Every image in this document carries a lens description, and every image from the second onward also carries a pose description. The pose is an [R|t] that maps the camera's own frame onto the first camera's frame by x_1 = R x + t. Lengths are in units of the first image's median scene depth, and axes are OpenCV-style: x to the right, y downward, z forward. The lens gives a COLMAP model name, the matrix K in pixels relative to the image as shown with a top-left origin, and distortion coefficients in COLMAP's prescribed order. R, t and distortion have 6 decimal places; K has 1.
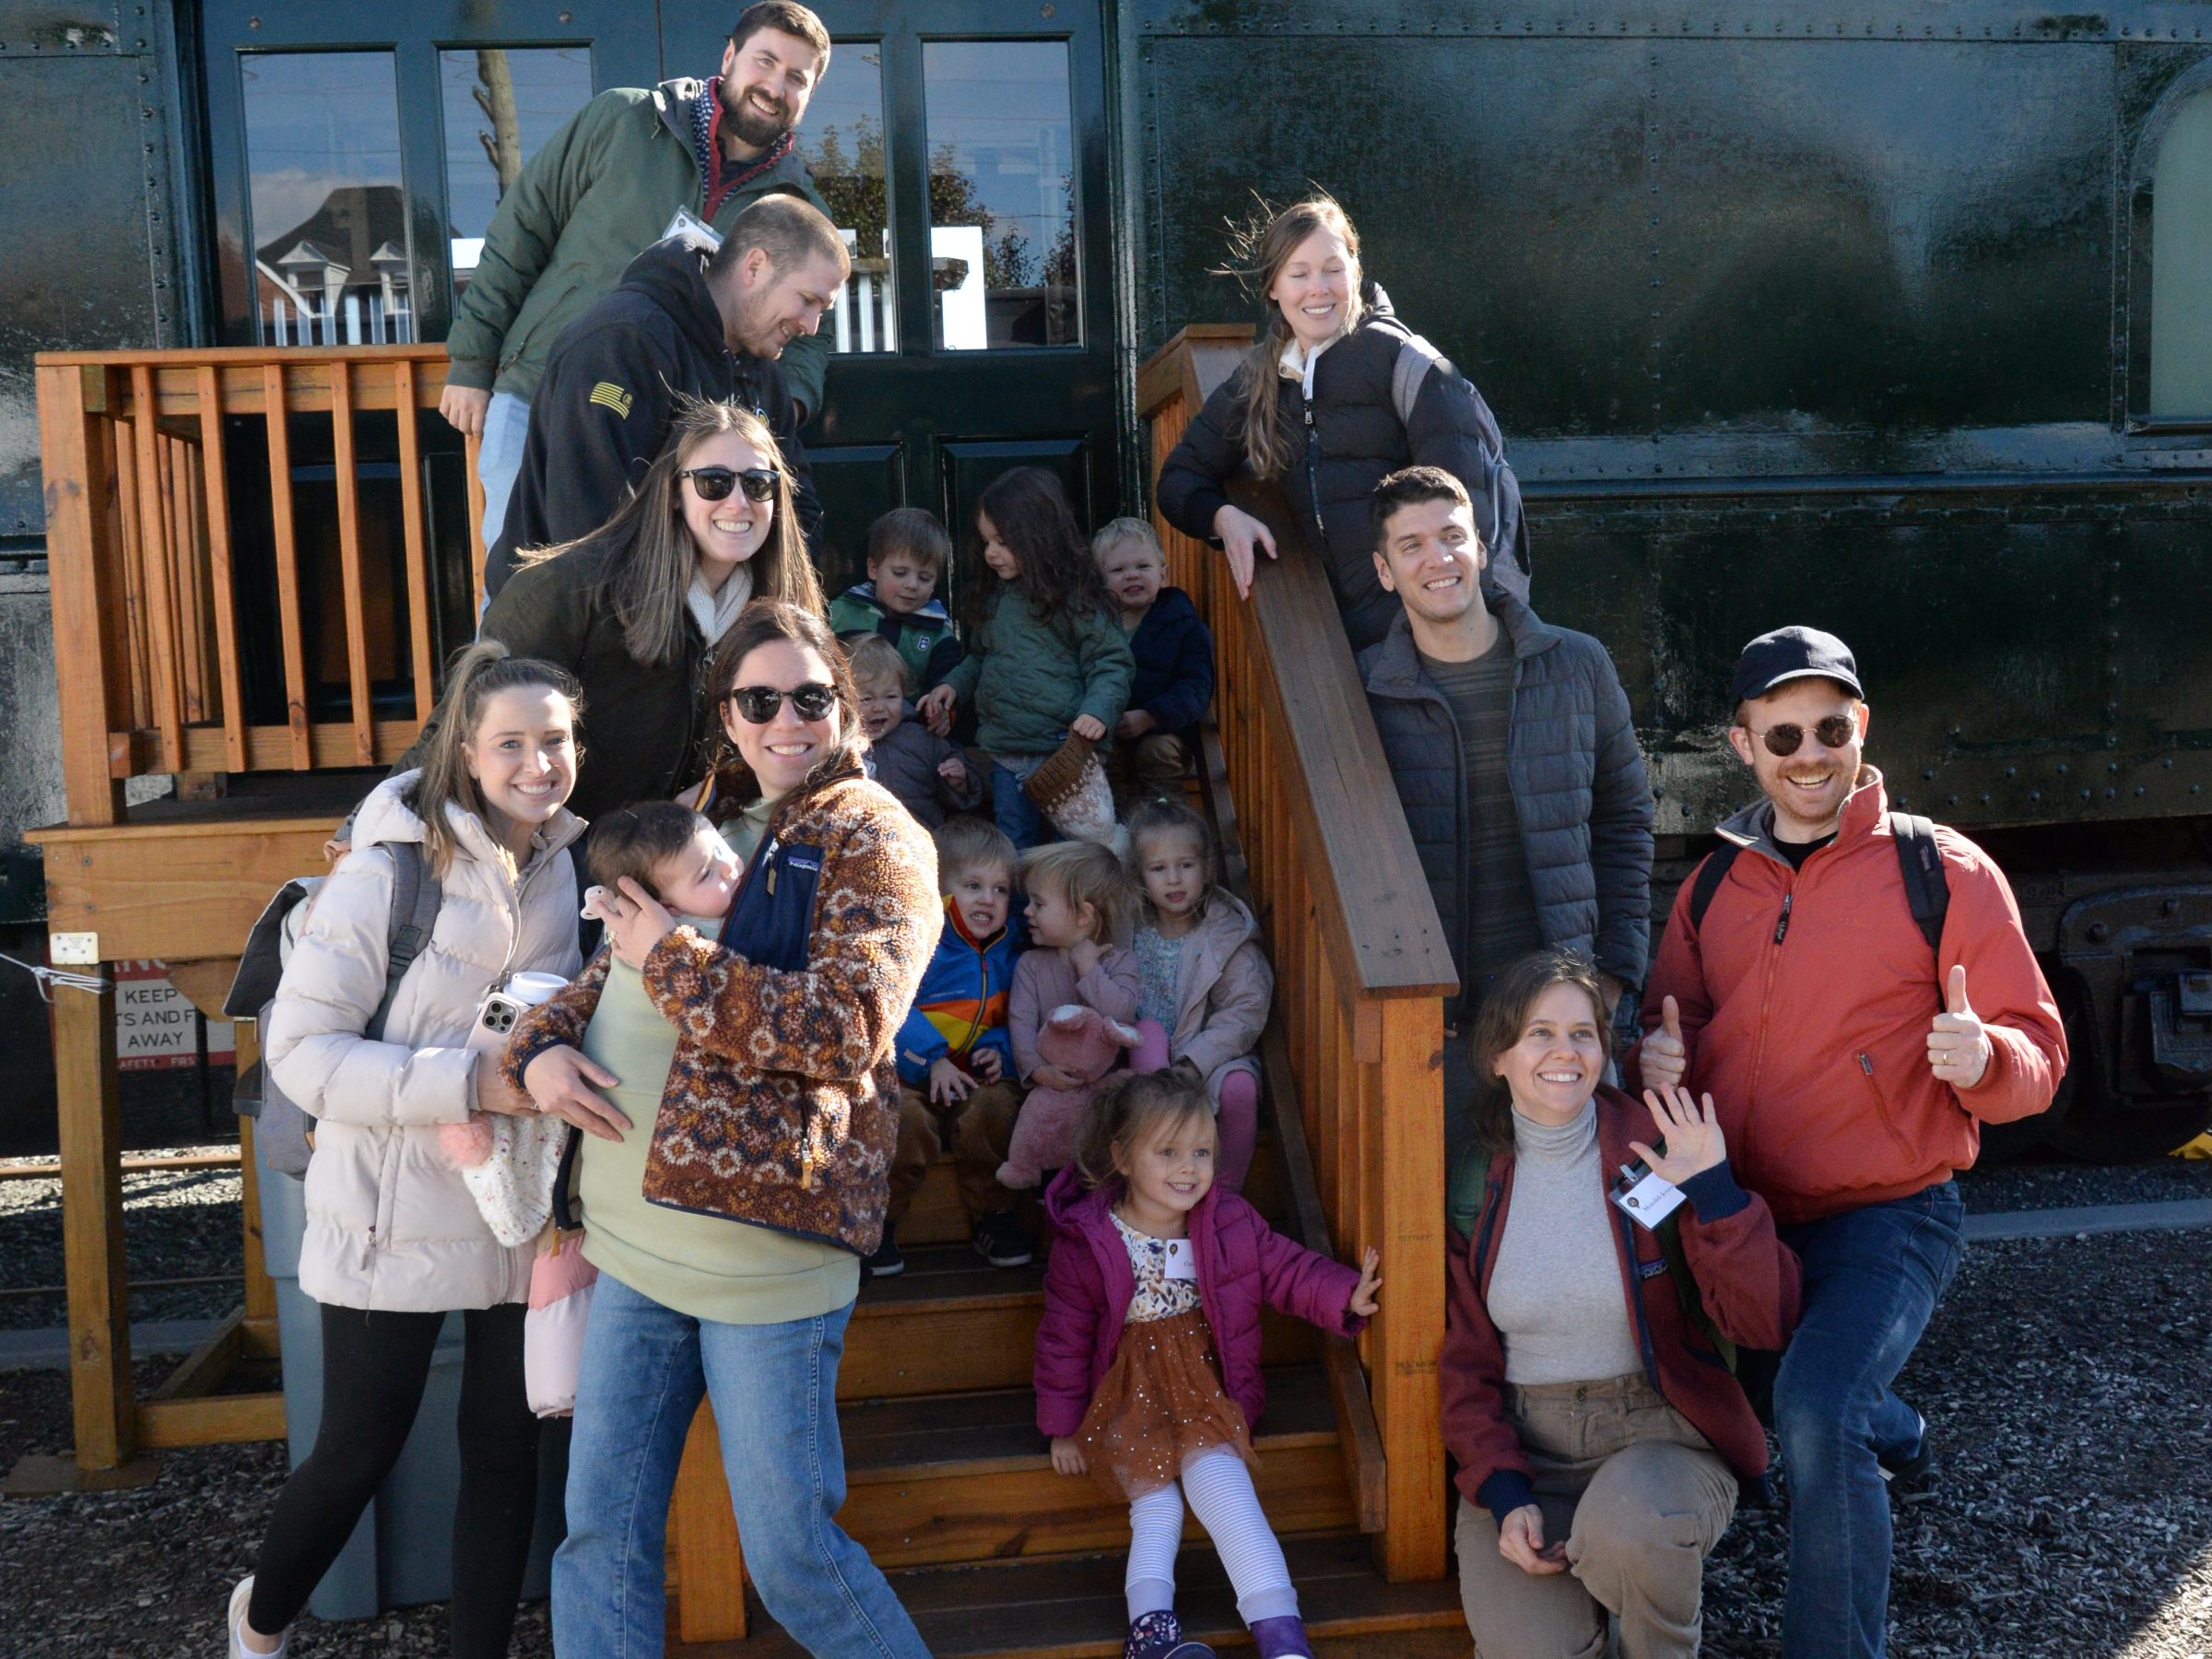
lens RADIAL K [[2214.7, 0, 1106.0], [0, 2214.7, 829.5], [0, 0, 1]] dist [-0.063880, 0.015160]
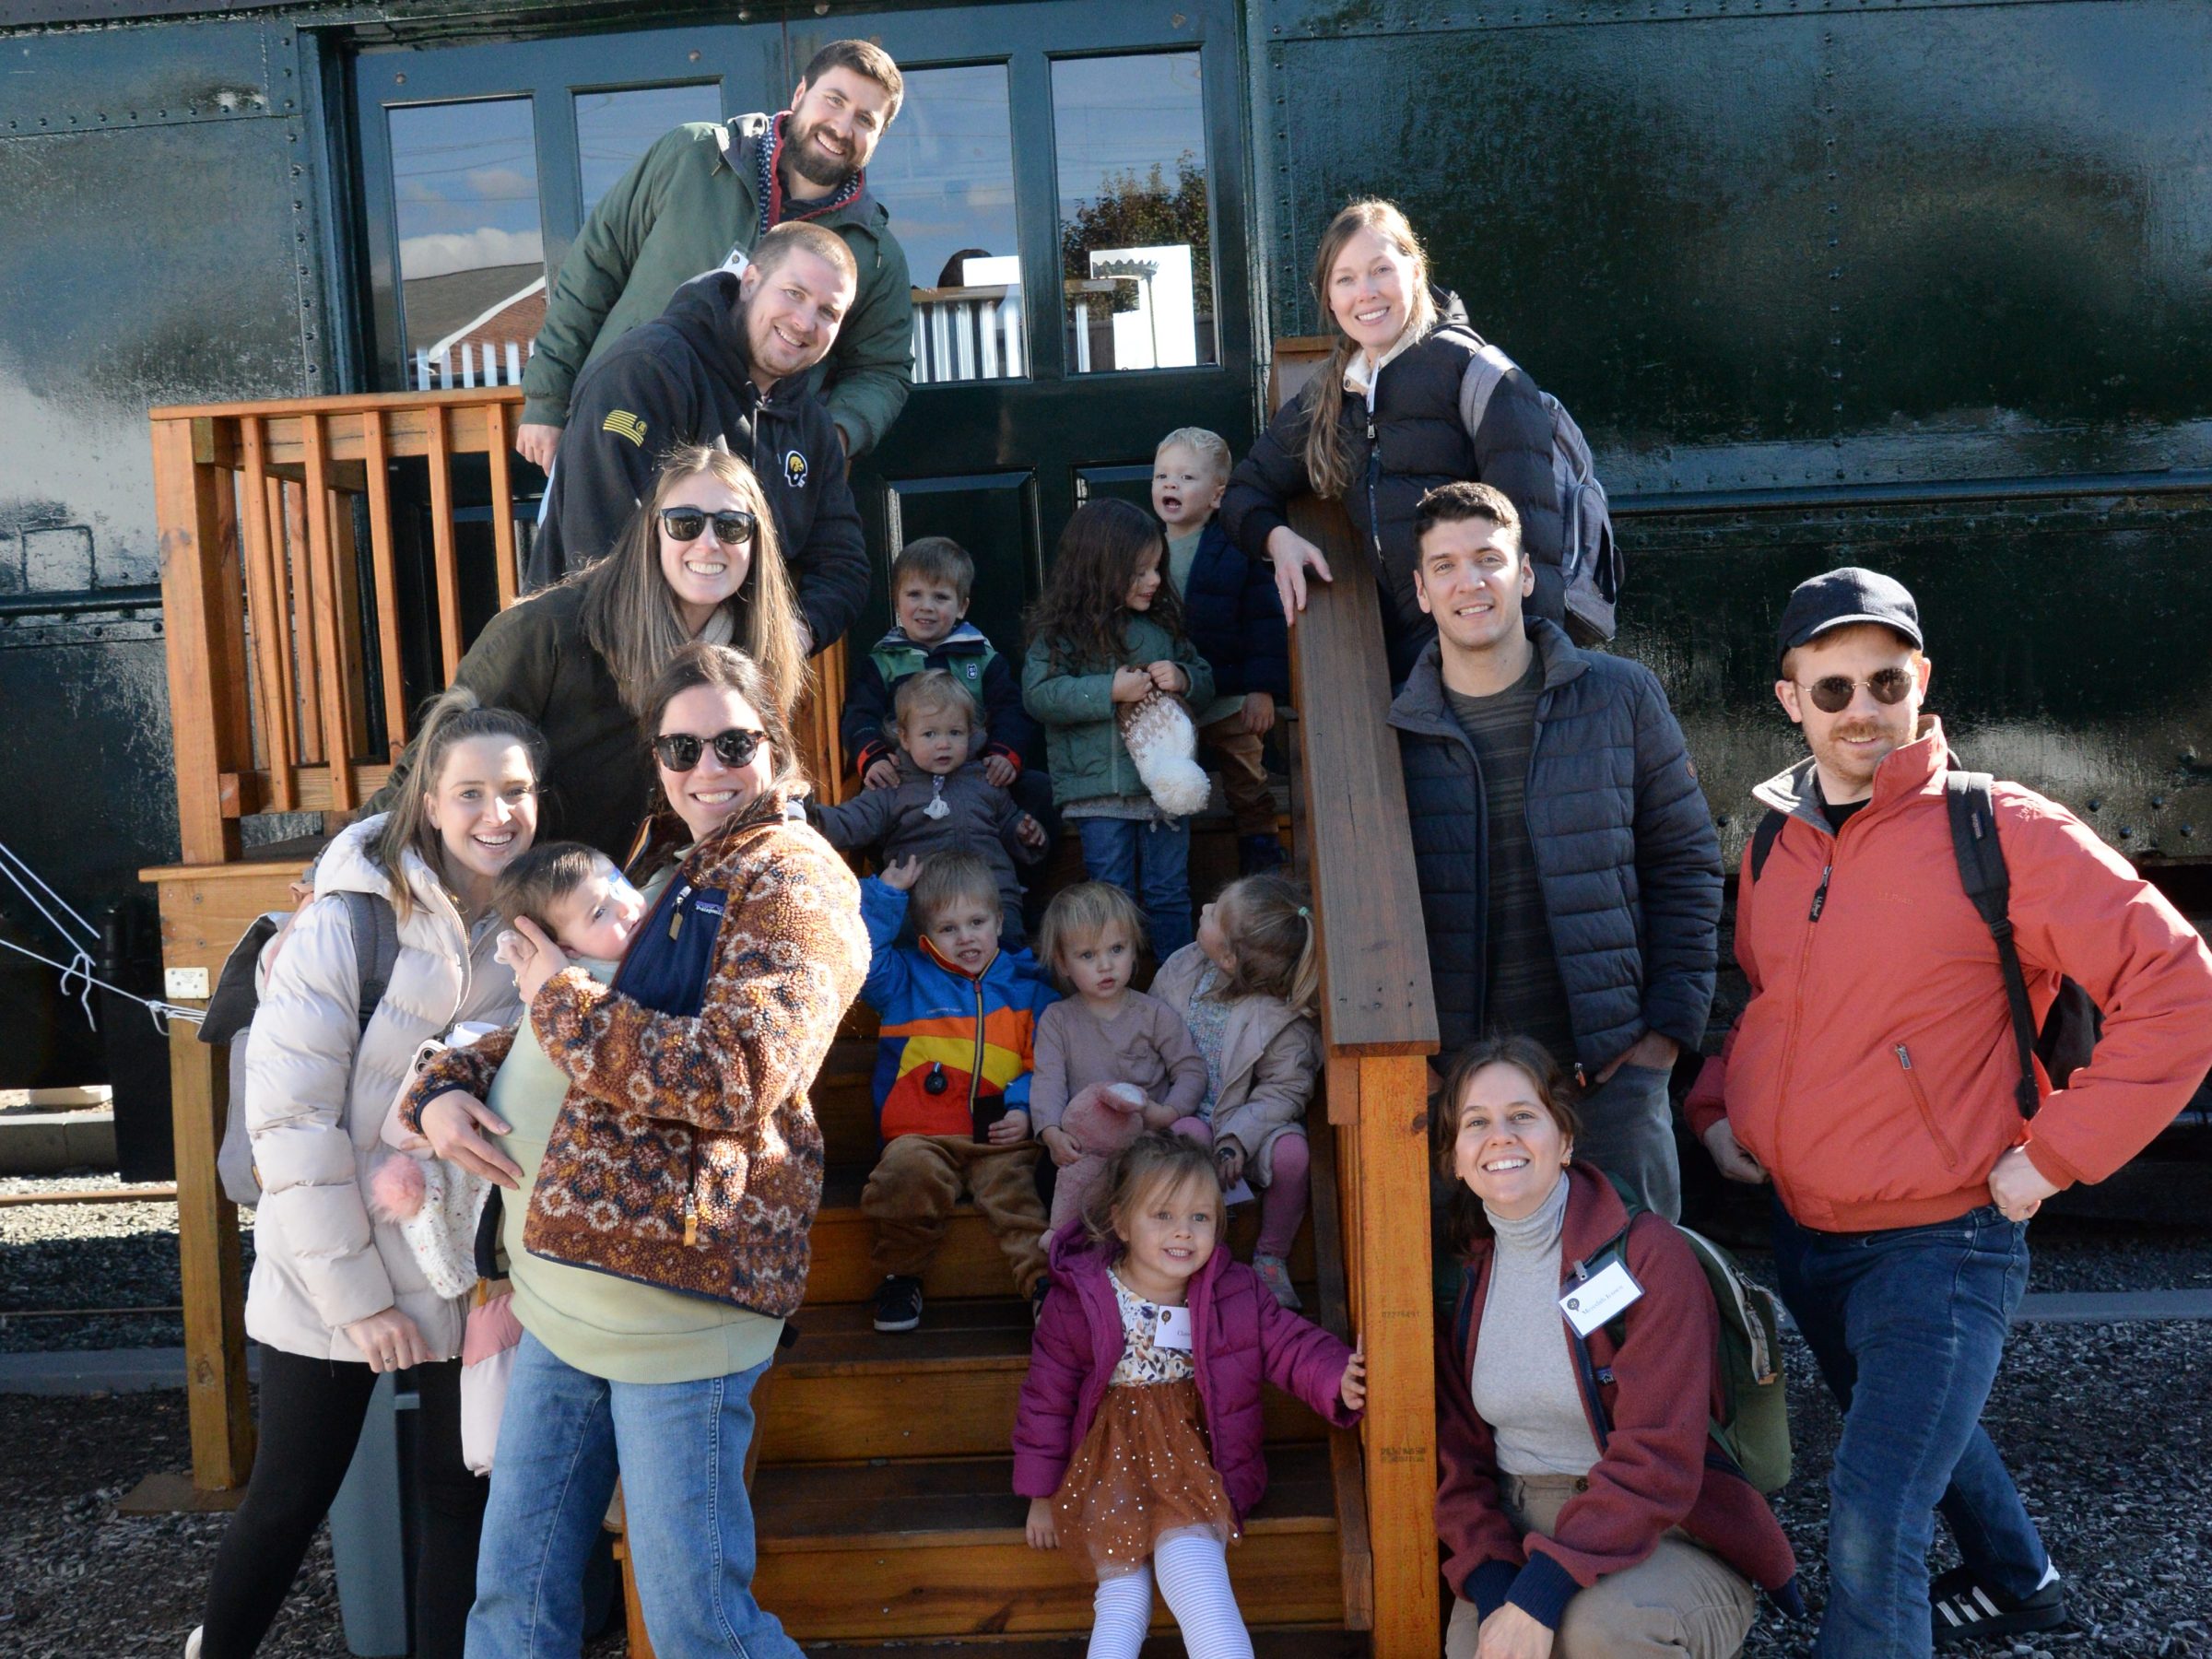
lens RADIAL K [[2217.9, 0, 1106.0], [0, 2217.9, 829.5], [0, 0, 1]] dist [-0.059933, 0.012444]
pose [[0.986657, -0.003714, -0.162772, 0.127881], [0.001635, 0.999915, -0.012905, -0.003963], [0.162807, 0.012467, 0.986579, 0.049099]]
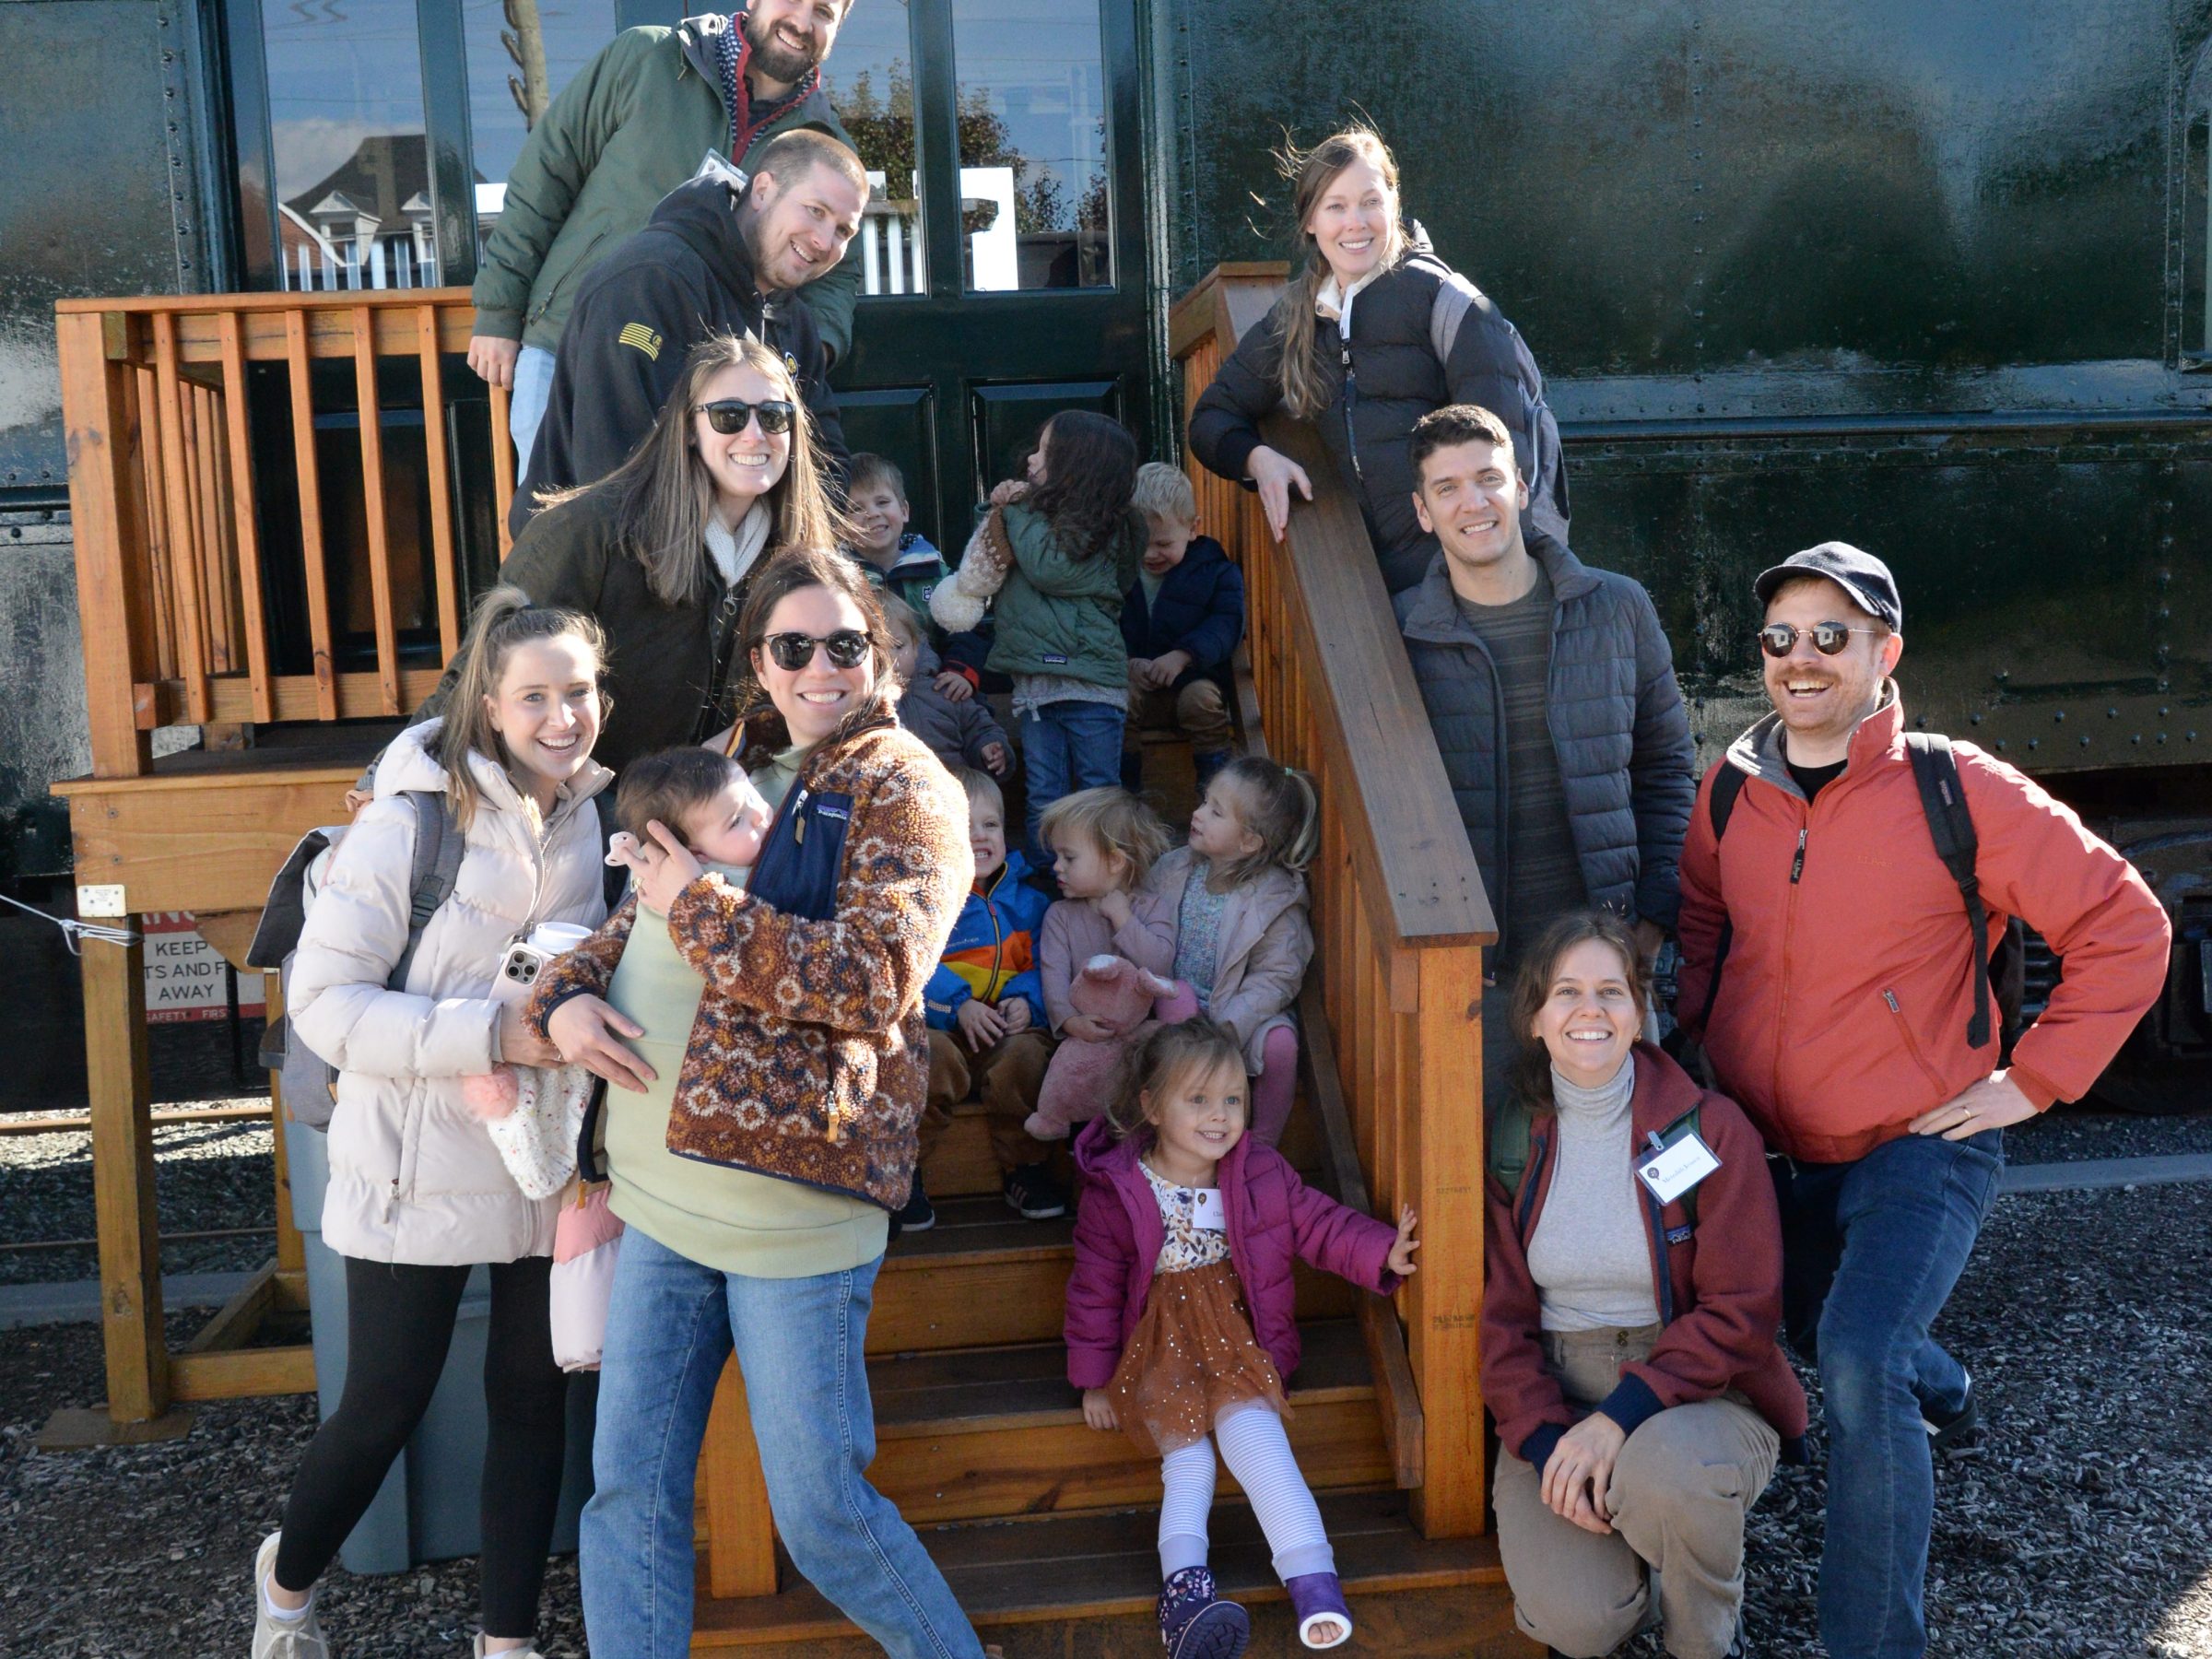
lens RADIAL K [[2217.9, 0, 1106.0], [0, 2217.9, 829.5], [0, 0, 1]] dist [-0.059933, 0.012444]
pose [[0.999859, -0.002816, -0.016547, 0.001589], [0.003191, 0.999738, 0.022660, 0.000879], [0.016479, -0.022710, 0.999606, 0.011459]]
